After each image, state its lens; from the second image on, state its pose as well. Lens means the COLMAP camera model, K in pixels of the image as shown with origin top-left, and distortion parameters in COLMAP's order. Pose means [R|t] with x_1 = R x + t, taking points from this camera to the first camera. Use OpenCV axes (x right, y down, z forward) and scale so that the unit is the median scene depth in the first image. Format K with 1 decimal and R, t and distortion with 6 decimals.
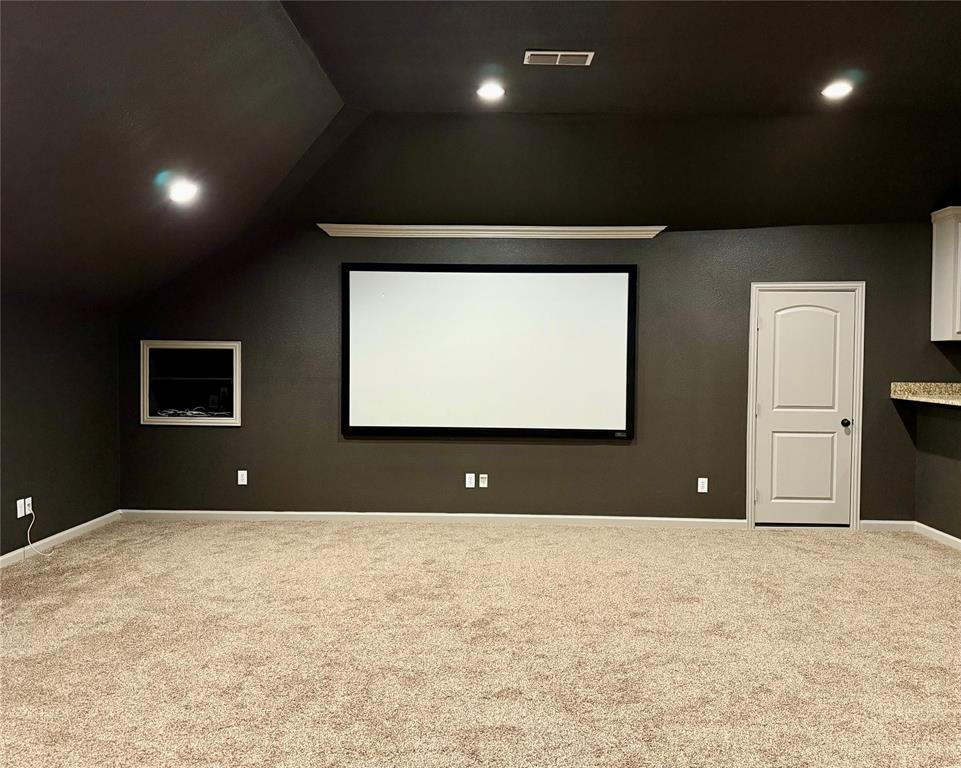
lens RADIAL K [[776.0, 0, 480.5], [0, 776.0, 384.0], [0, 0, 1]] dist [0.149213, -0.288782]
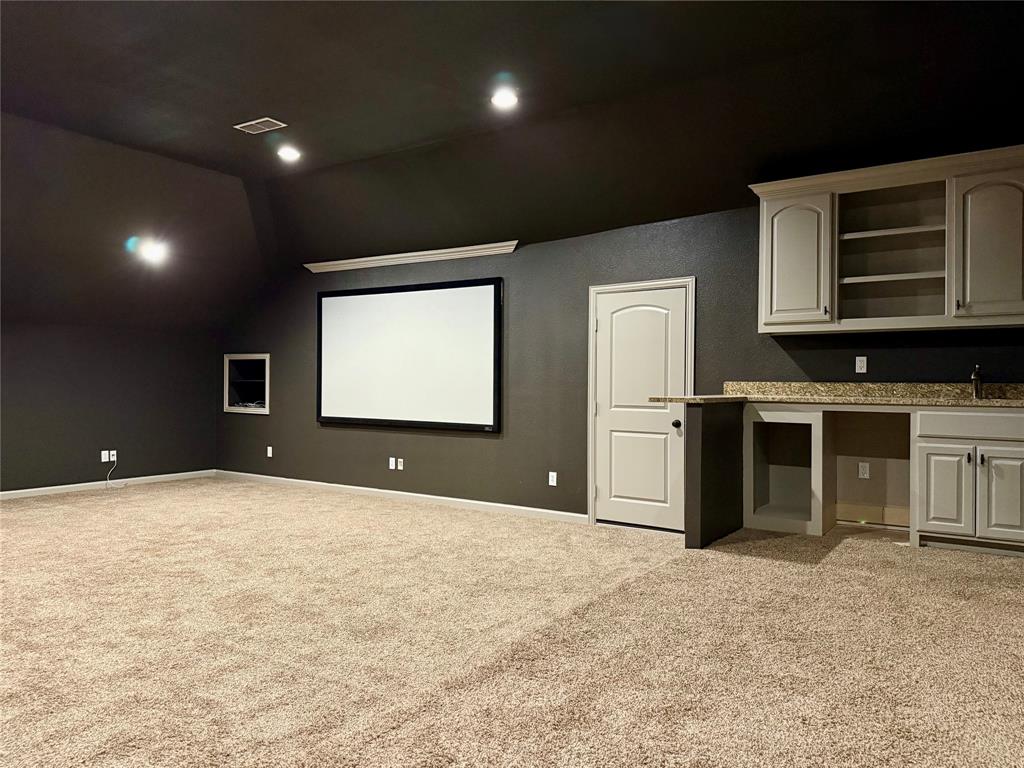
lens RADIAL K [[724.9, 0, 512.0], [0, 724.9, 384.0], [0, 0, 1]] dist [0.192429, -0.363295]
pose [[0.842119, 0.000163, -0.539292, 0.769817], [-0.020639, 0.999277, -0.031927, 0.033096], [0.538897, 0.038017, 0.841514, 0.135802]]
